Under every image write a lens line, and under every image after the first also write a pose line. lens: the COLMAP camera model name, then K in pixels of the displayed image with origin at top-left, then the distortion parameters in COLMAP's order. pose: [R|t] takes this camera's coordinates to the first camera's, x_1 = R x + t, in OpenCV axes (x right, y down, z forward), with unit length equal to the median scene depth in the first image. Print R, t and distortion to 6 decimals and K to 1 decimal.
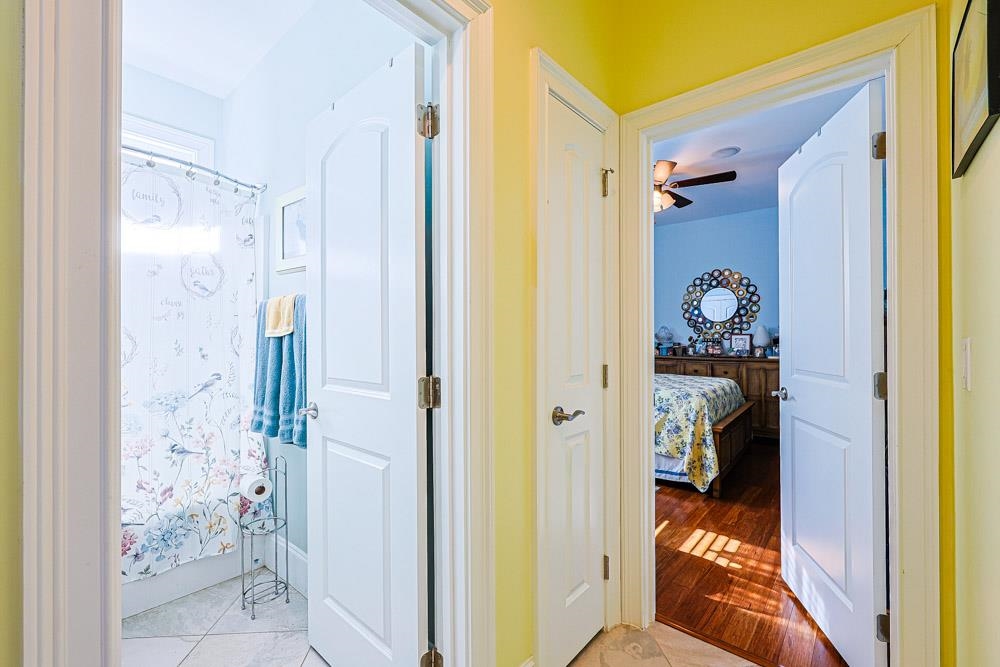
lens RADIAL K [[417.1, 0, 492.7], [0, 417.1, 333.6], [0, 0, 1]] dist [-0.001544, -0.000024]
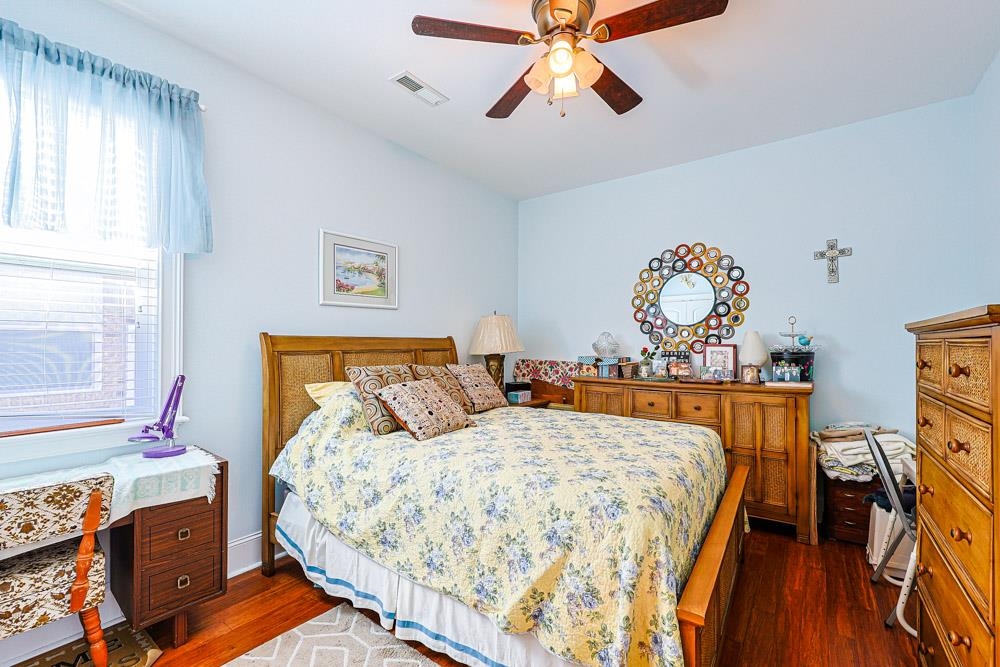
lens RADIAL K [[417.1, 0, 507.3], [0, 417.1, 336.0], [0, 0, 1]] dist [-0.001544, -0.000024]
pose [[0.995004, 0.004281, 0.099740, 0.208194], [-0.003303, 0.999945, -0.009964, -0.004672], [-0.099778, 0.009584, 0.994964, 0.396600]]
